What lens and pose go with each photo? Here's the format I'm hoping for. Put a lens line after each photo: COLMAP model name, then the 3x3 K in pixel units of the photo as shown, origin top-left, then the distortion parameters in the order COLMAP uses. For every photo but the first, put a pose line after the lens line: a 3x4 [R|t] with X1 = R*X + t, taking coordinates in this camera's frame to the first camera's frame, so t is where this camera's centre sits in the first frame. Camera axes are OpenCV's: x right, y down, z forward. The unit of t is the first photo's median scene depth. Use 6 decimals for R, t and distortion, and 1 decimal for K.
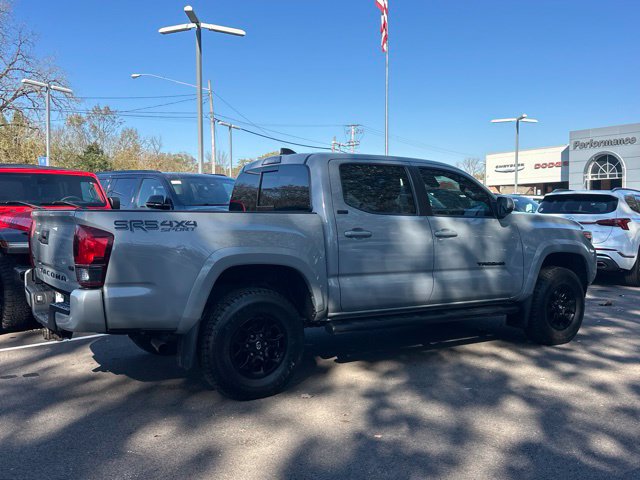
lens RADIAL K [[621.3, 0, 326.6], [0, 621.3, 241.0], [0, 0, 1]] dist [0.067640, 0.000000]
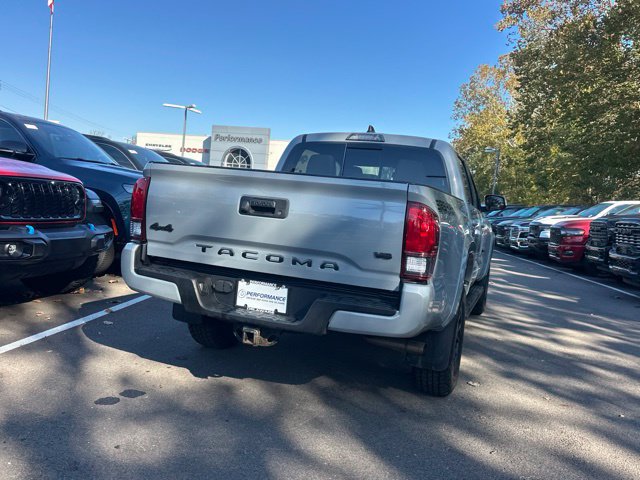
lens RADIAL K [[534.8, 0, 322.4], [0, 534.8, 239.3], [0, 0, 1]] dist [0.086773, -0.127006]
pose [[0.808283, 0.040259, 0.587416, -0.753429], [-0.070749, 0.997072, 0.029016, 0.008062], [-0.584528, -0.065012, 0.808765, 0.449871]]
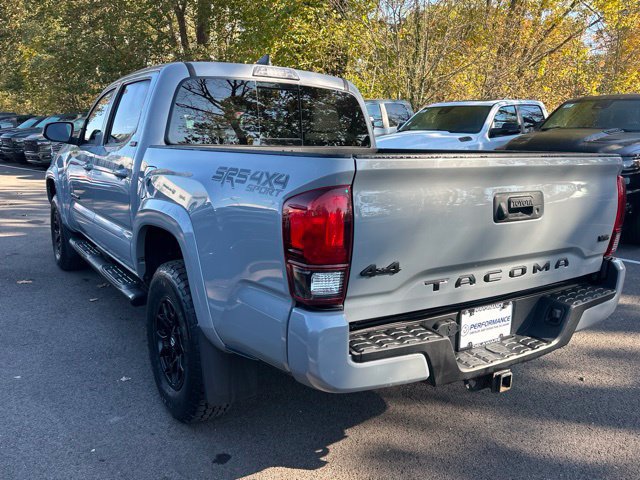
lens RADIAL K [[521.3, 0, 316.5], [0, 521.3, 245.5], [0, 0, 1]] dist [0.041884, -0.007576]
pose [[0.034915, -0.197353, 0.979711, -0.880137], [0.020854, 0.980239, 0.196716, -0.063913], [-0.999173, 0.013562, 0.038340, 1.145936]]
